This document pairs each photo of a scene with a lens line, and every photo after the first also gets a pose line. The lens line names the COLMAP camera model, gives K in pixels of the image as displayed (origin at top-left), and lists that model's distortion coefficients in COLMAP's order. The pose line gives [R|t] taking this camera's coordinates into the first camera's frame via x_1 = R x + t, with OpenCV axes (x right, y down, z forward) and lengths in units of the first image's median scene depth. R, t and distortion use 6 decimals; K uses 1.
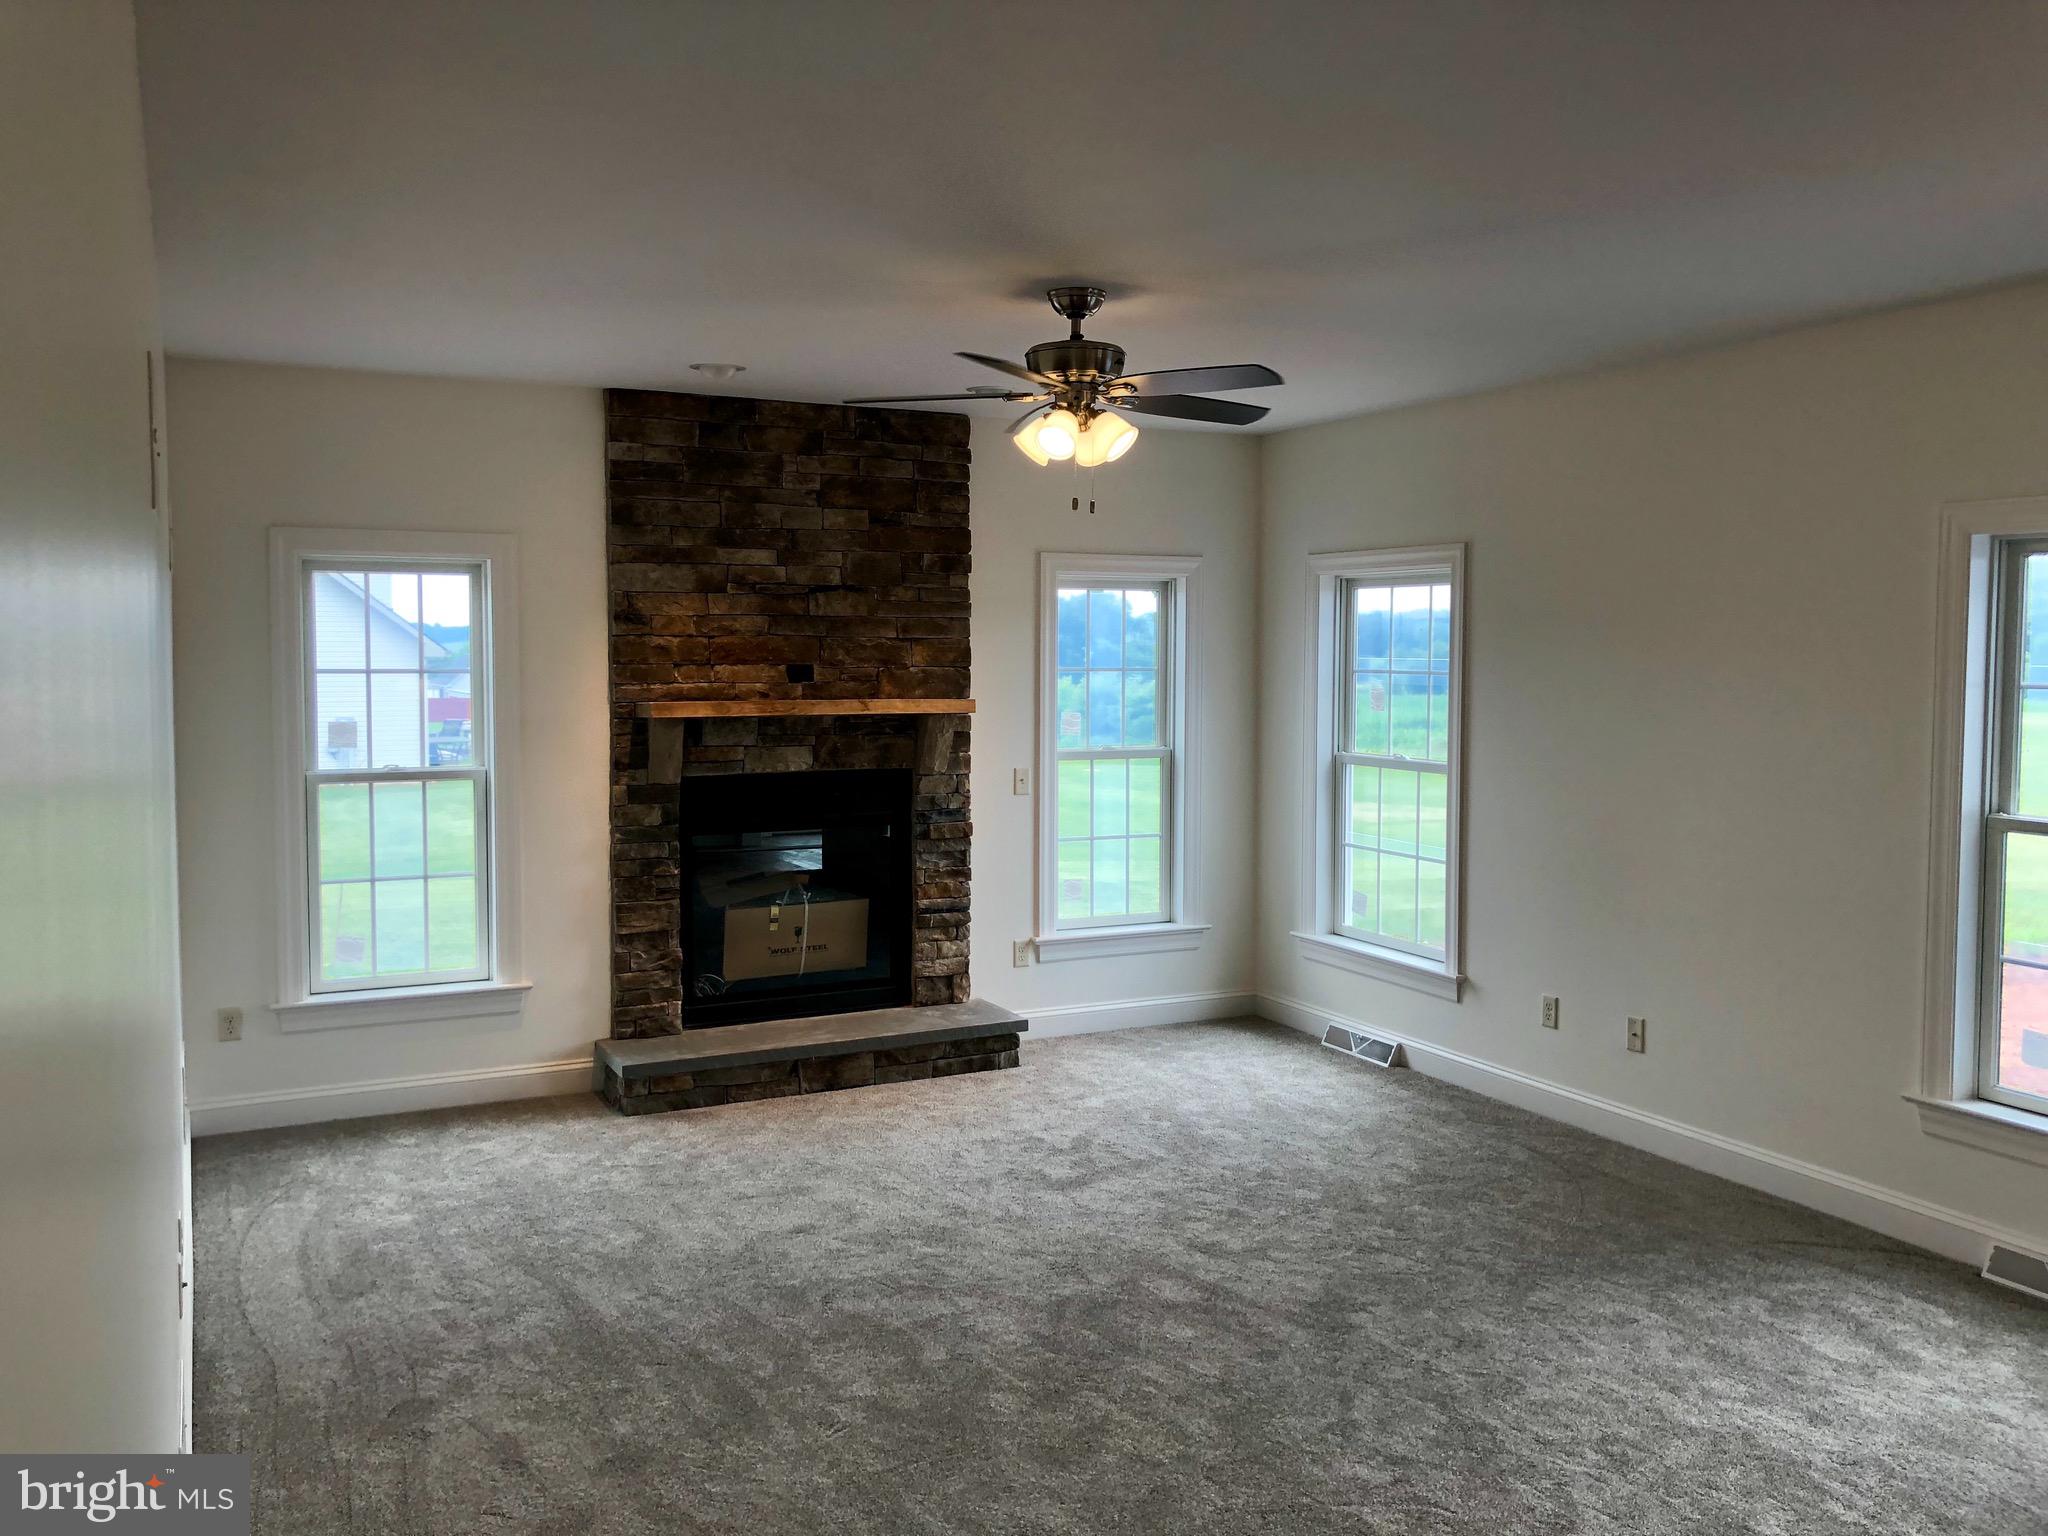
lens RADIAL K [[1622.6, 0, 1113.5], [0, 1622.6, 720.8], [0, 0, 1]] dist [0.156006, -0.317515]
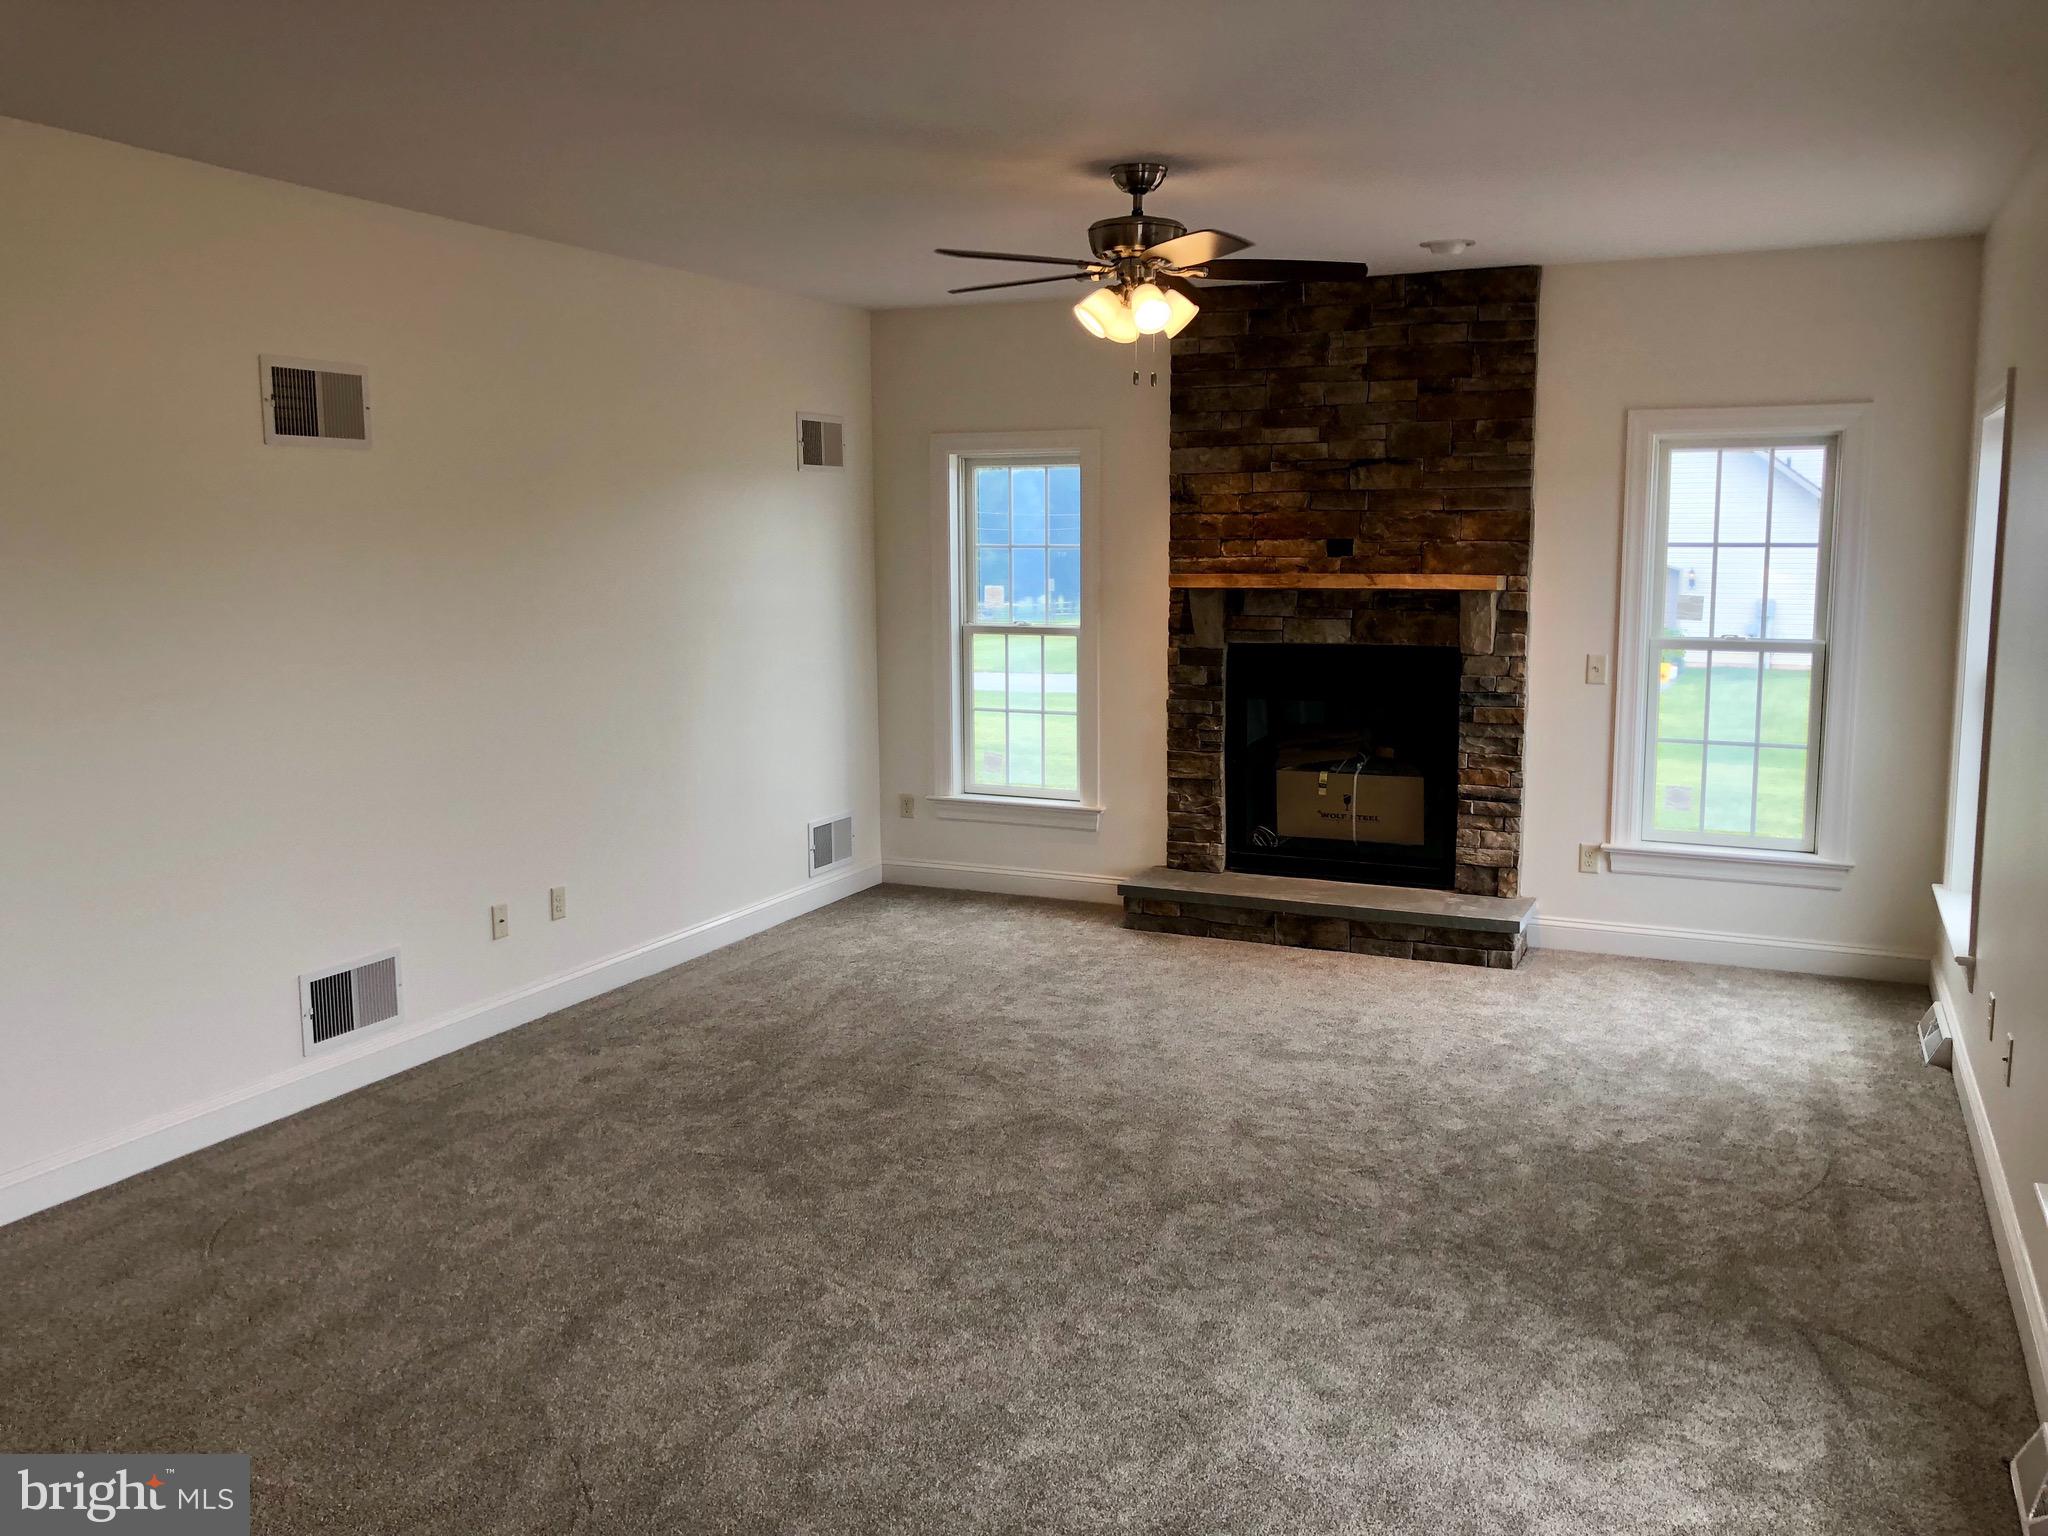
lens RADIAL K [[1671.4, 0, 1027.5], [0, 1671.4, 750.4], [0, 0, 1]] dist [0.011102, 0.002008]
pose [[0.625170, 0.096059, -0.774555, 0.518463], [-0.027422, 0.994488, 0.101202, -0.003613], [0.780007, -0.042028, 0.624358, 0.191876]]
